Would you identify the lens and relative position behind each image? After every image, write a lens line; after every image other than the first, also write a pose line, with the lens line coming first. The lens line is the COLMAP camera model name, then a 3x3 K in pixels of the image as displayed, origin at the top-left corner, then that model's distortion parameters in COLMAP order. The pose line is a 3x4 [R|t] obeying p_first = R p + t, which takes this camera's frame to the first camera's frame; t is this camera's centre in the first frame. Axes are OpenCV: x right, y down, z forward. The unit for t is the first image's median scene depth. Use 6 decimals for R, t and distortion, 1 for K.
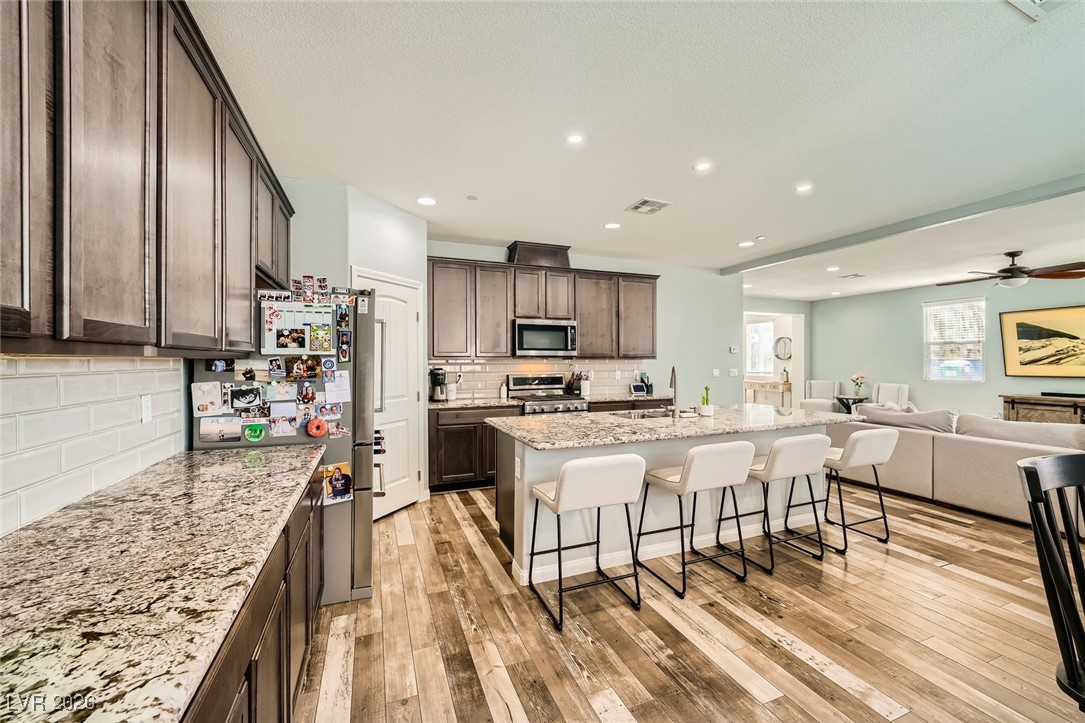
lens RADIAL K [[425.4, 0, 544.2], [0, 425.4, 359.4], [0, 0, 1]] dist [-0.018879, 0.003976]
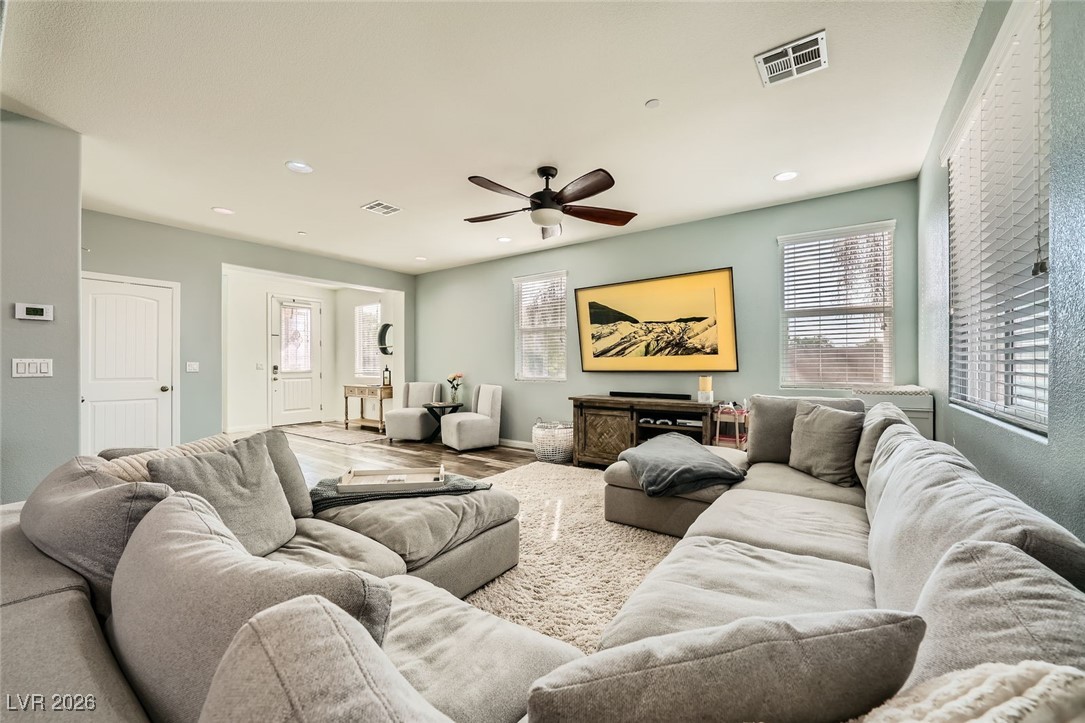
lens RADIAL K [[425.4, 0, 545.3], [0, 425.4, 360.5], [0, 0, 1]] dist [-0.018879, 0.003976]
pose [[0.837266, 0.011430, 0.546676, 0.940067], [-0.005494, 0.999907, -0.012492, 0.044296], [-0.546768, 0.007456, 0.837251, 0.573843]]
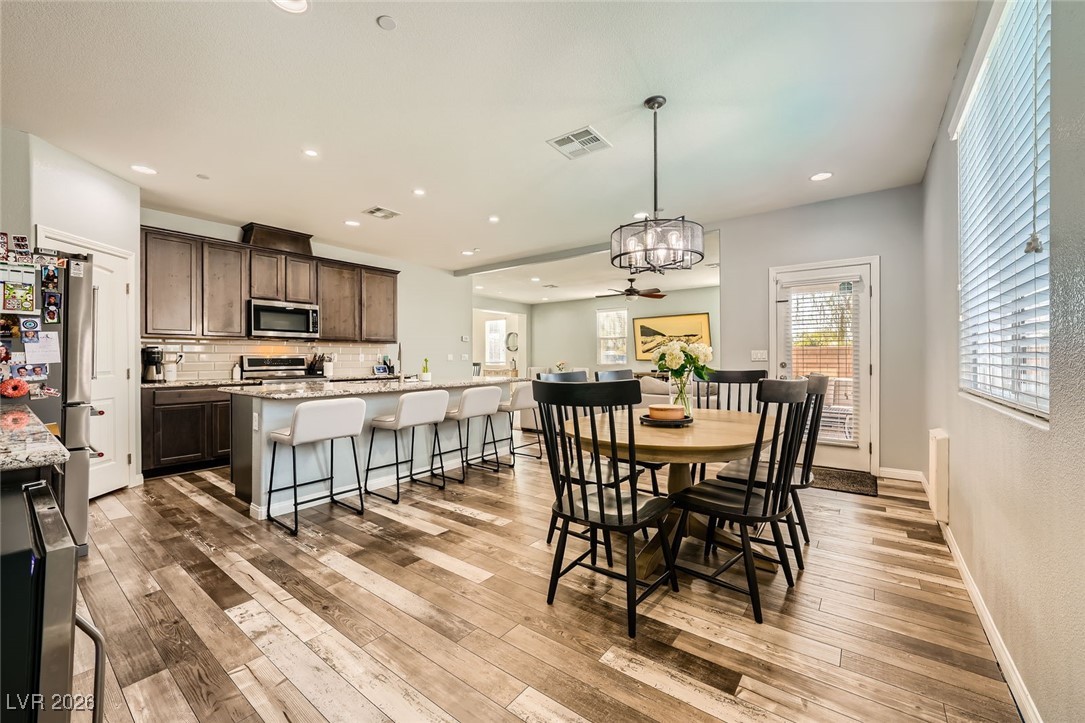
lens RADIAL K [[425.4, 0, 538.2], [0, 425.4, 359.1], [0, 0, 1]] dist [-0.018879, 0.003976]
pose [[0.860231, -0.000908, 0.509904, 0.008969], [-0.001479, 0.999990, 0.004276, 0.045280], [-0.509902, -0.004433, 0.860221, -0.235386]]
